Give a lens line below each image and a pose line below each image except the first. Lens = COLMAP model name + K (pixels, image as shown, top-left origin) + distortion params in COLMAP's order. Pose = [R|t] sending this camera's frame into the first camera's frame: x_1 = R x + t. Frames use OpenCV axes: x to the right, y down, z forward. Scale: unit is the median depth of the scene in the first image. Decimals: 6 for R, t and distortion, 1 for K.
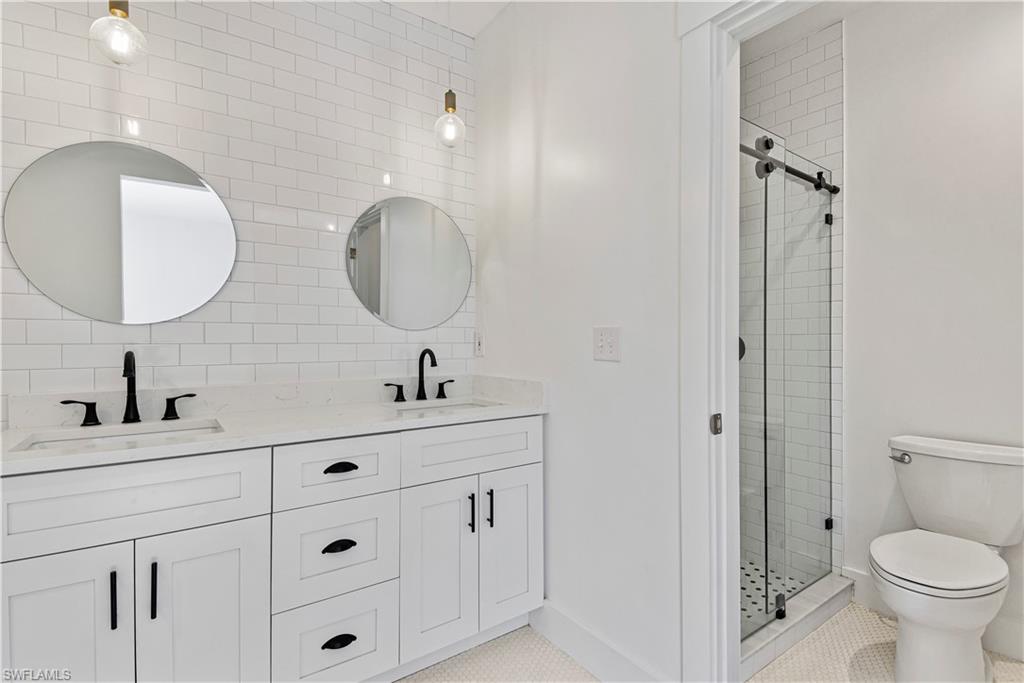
lens RADIAL K [[509.2, 0, 489.9], [0, 509.2, 337.8], [0, 0, 1]] dist [-0.000559, -0.001148]
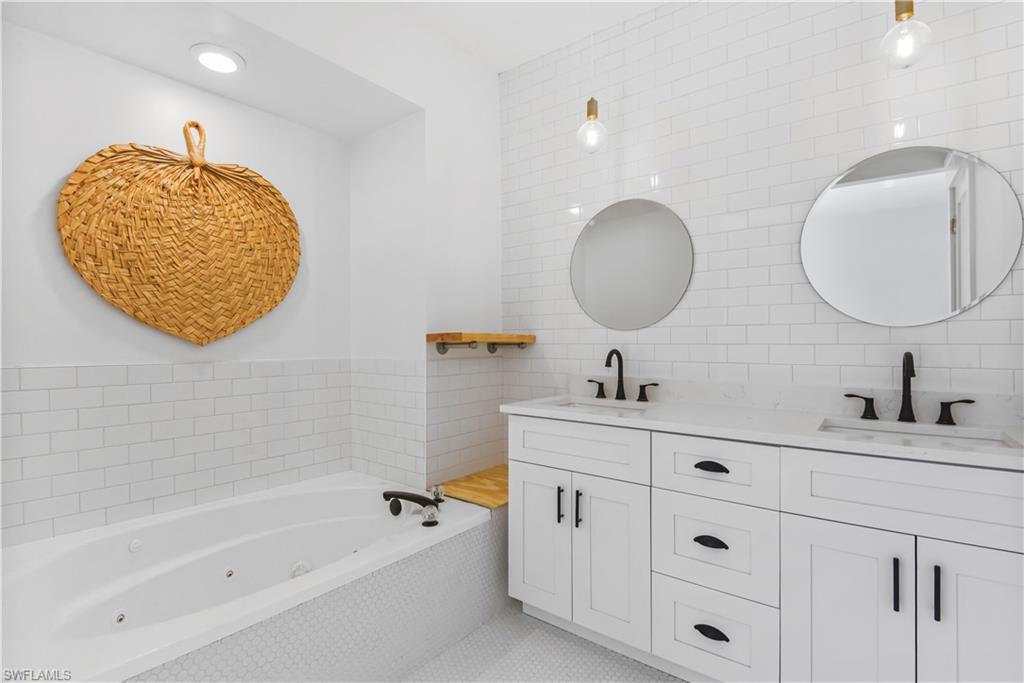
lens RADIAL K [[474.3, 0, 516.2], [0, 474.3, 346.1], [0, 0, 1]] dist [0.000319, -0.000072]
pose [[0.292974, 0.009430, -0.956074, 0.503795], [0.006293, 0.999911, 0.011791, 0.000982], [0.956100, -0.009472, 0.292889, 0.359421]]
